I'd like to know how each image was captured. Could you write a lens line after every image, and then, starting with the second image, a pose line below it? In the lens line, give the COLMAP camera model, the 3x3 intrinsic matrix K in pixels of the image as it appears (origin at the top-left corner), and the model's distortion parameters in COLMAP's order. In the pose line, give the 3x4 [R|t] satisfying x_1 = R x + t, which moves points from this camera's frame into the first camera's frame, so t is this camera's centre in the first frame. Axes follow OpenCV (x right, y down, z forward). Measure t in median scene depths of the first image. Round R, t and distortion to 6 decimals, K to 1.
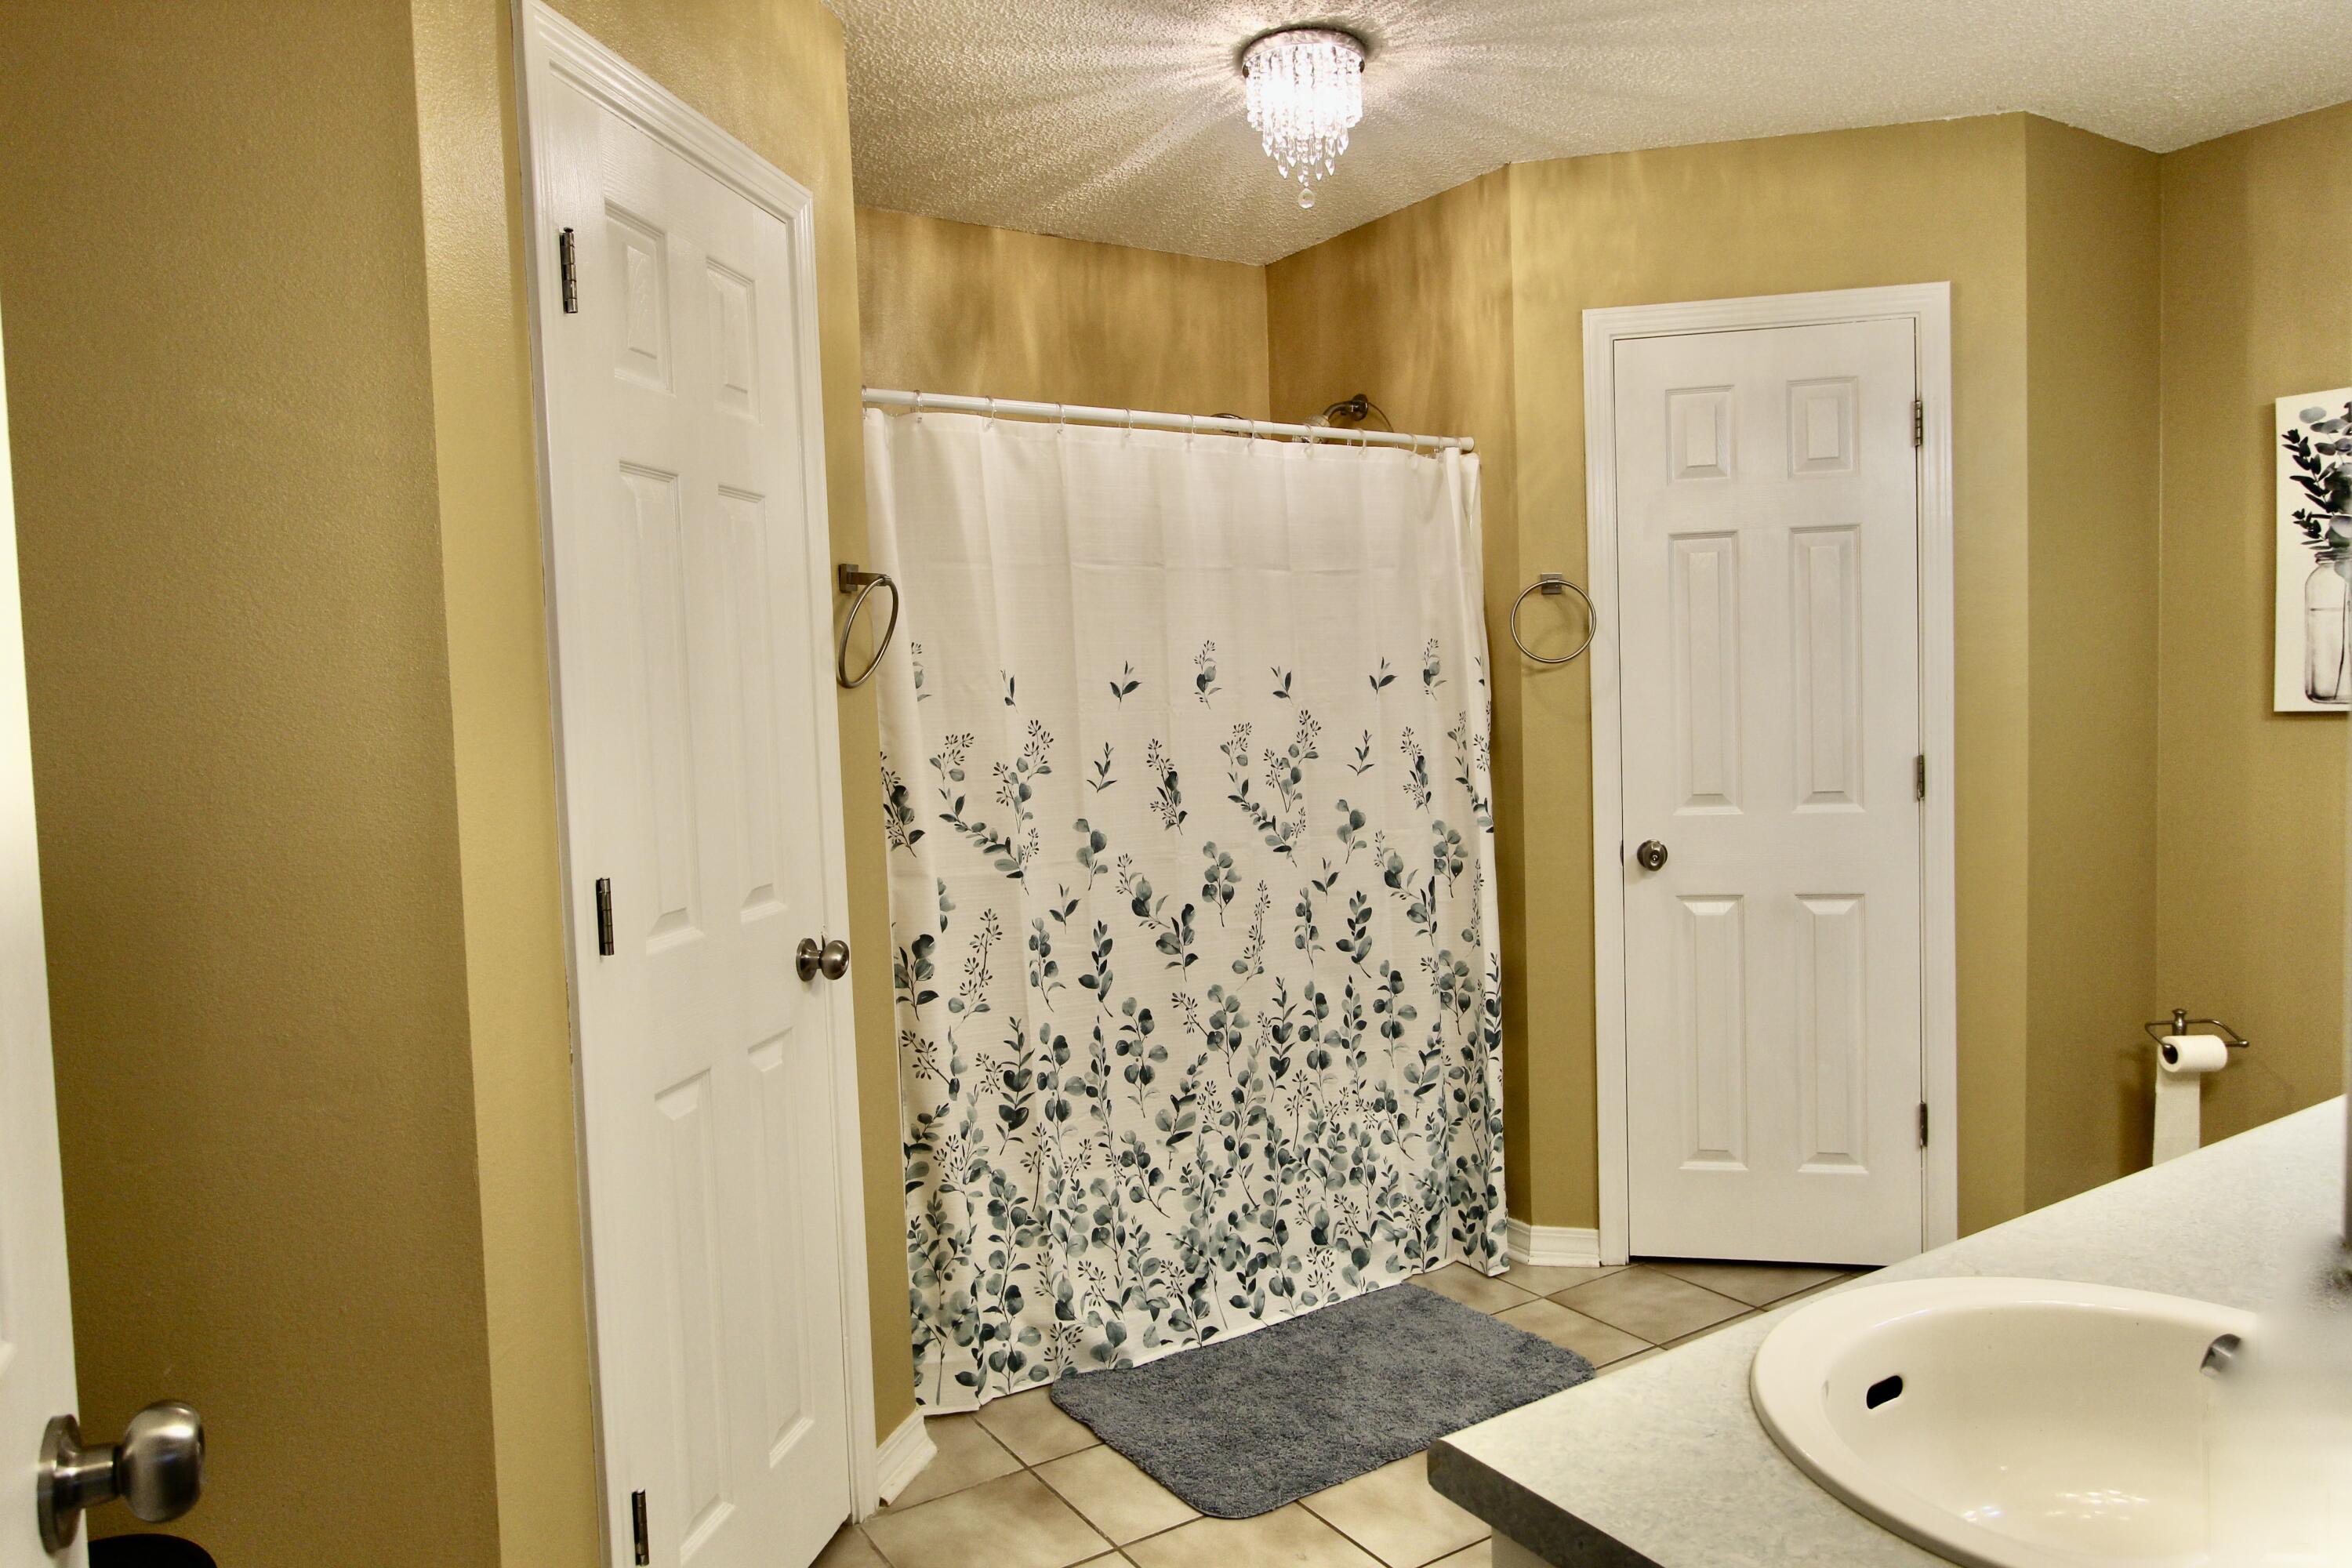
lens RADIAL K [[1082.2, 0, 1176.0], [0, 1082.2, 784.0], [0, 0, 1]] dist [-0.025145, -0.000043]
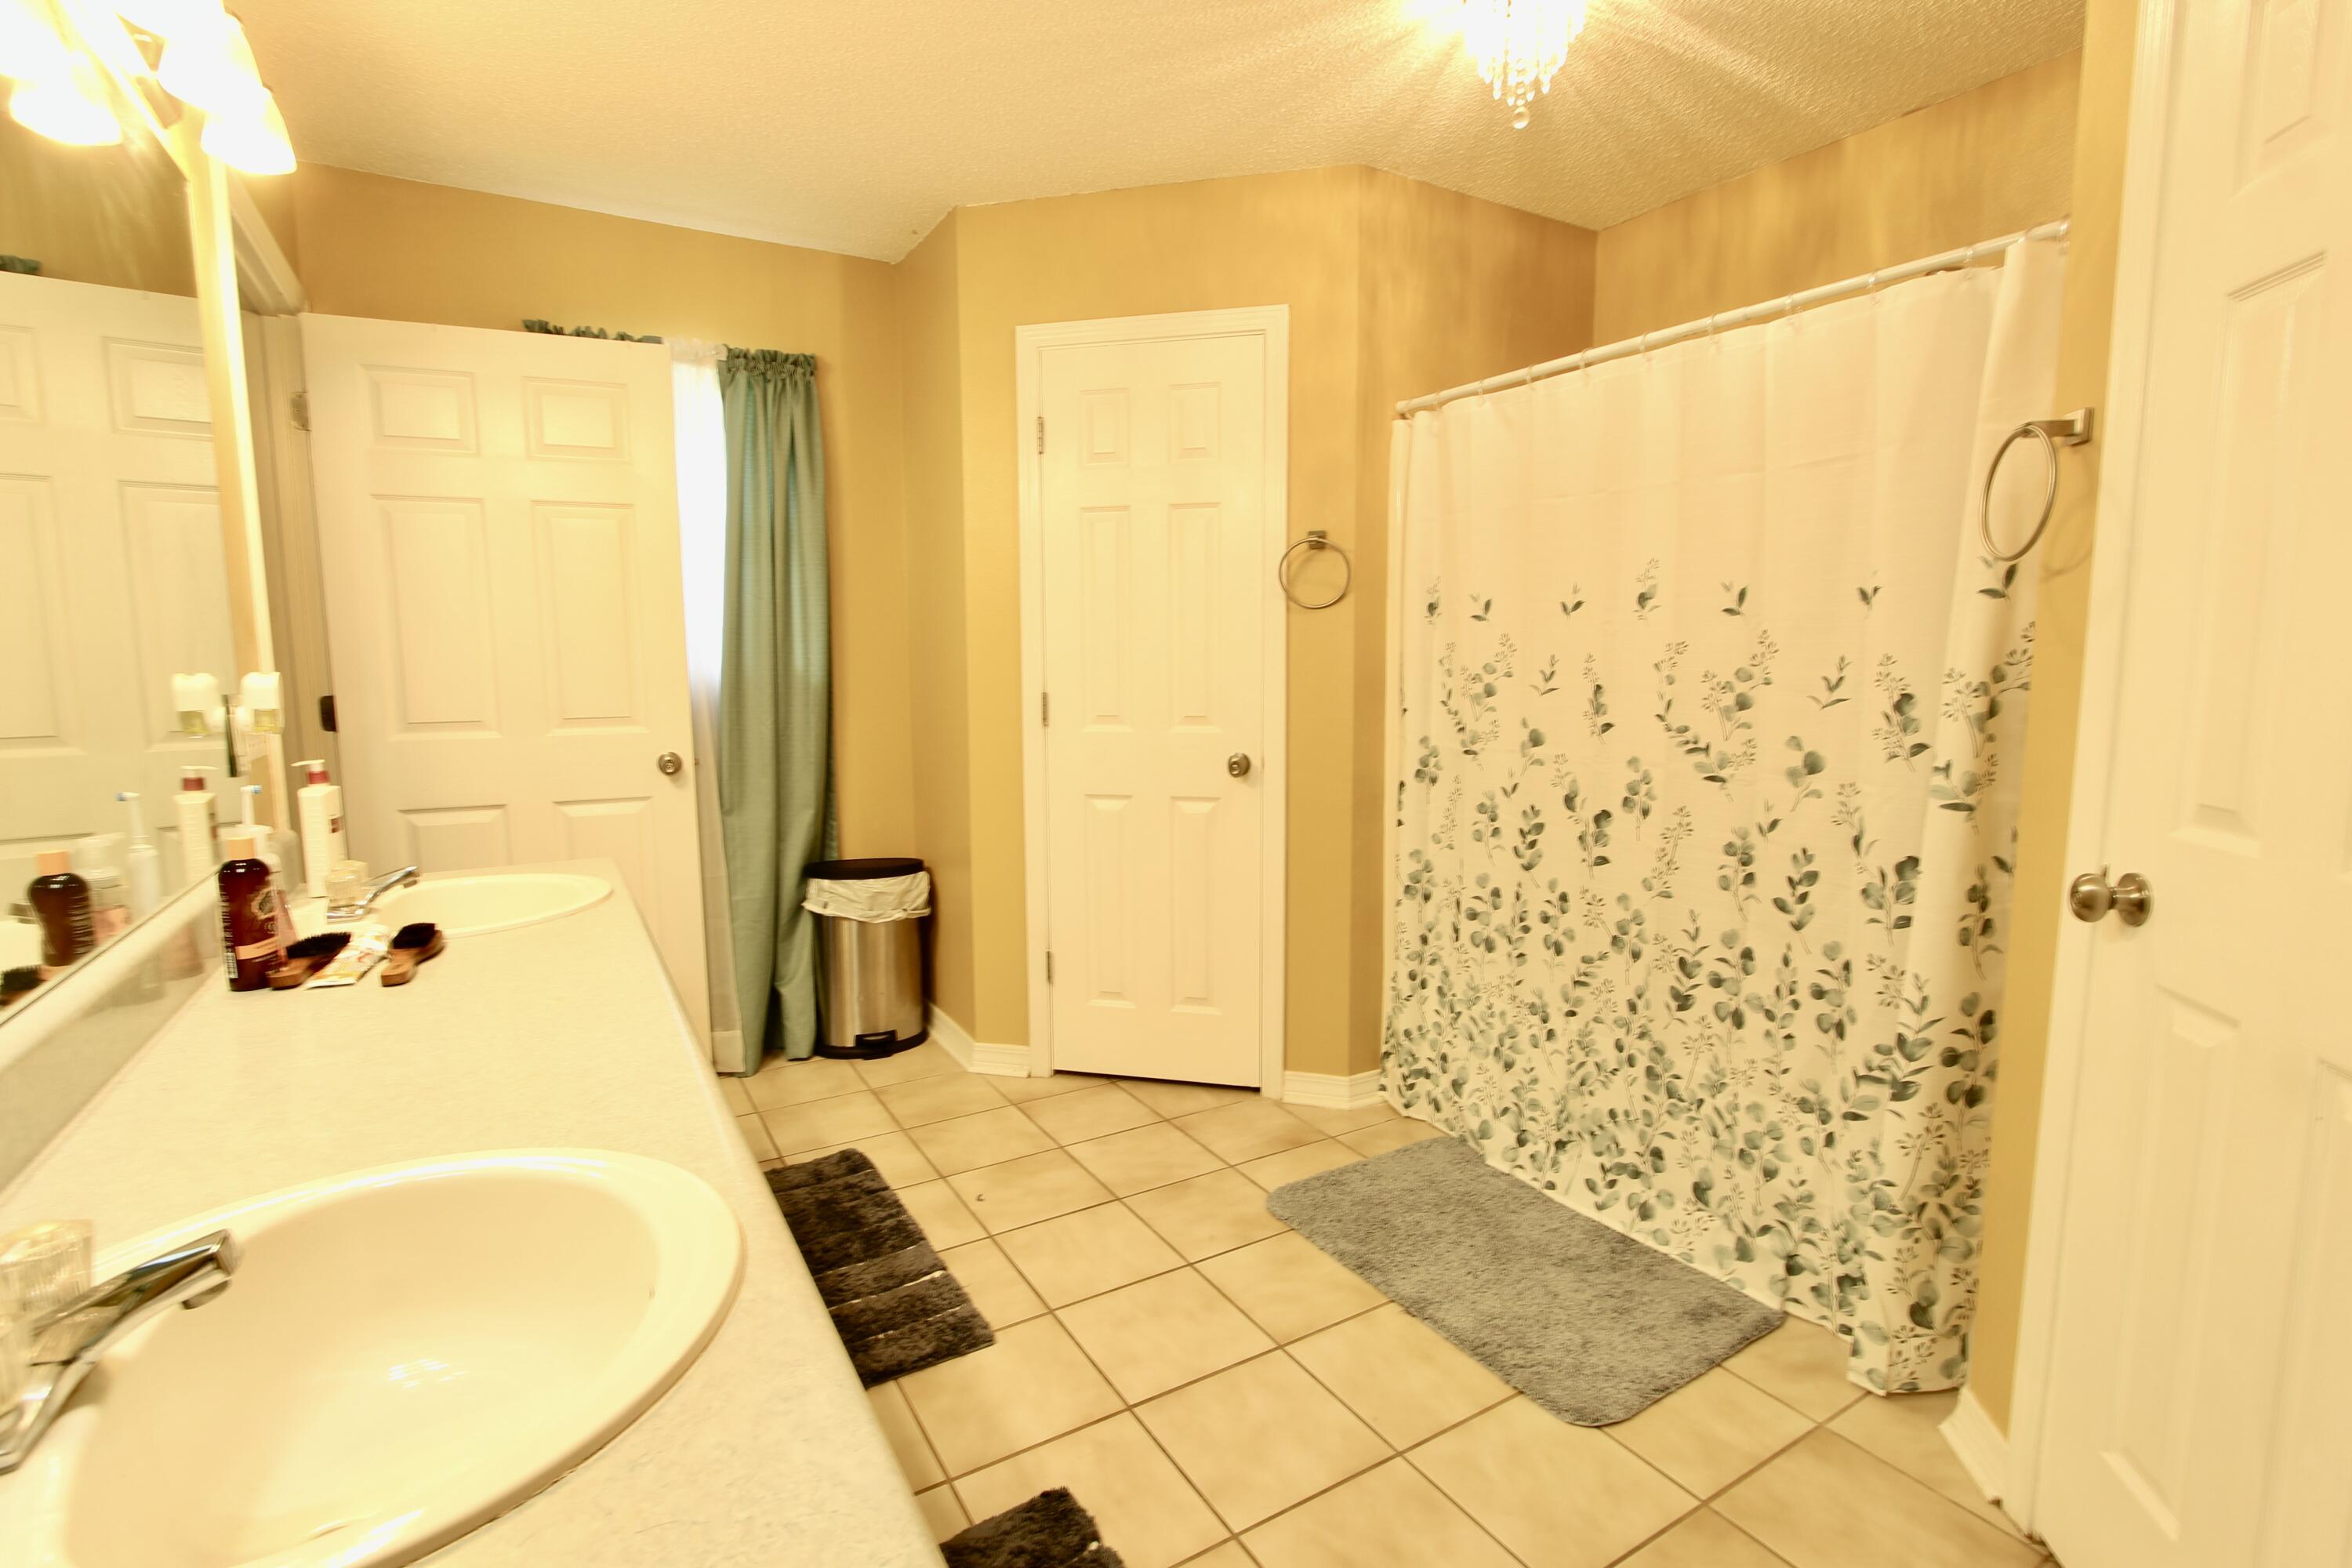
lens RADIAL K [[1086.1, 0, 1175.1], [0, 1086.1, 776.8], [0, 0, 1]] dist [-0.022530, 0.004917]
pose [[0.116058, 0.158433, -0.980525, 0.965200], [-0.052726, 0.986787, 0.153204, -0.060414], [0.991842, 0.033919, 0.122879, 0.426451]]
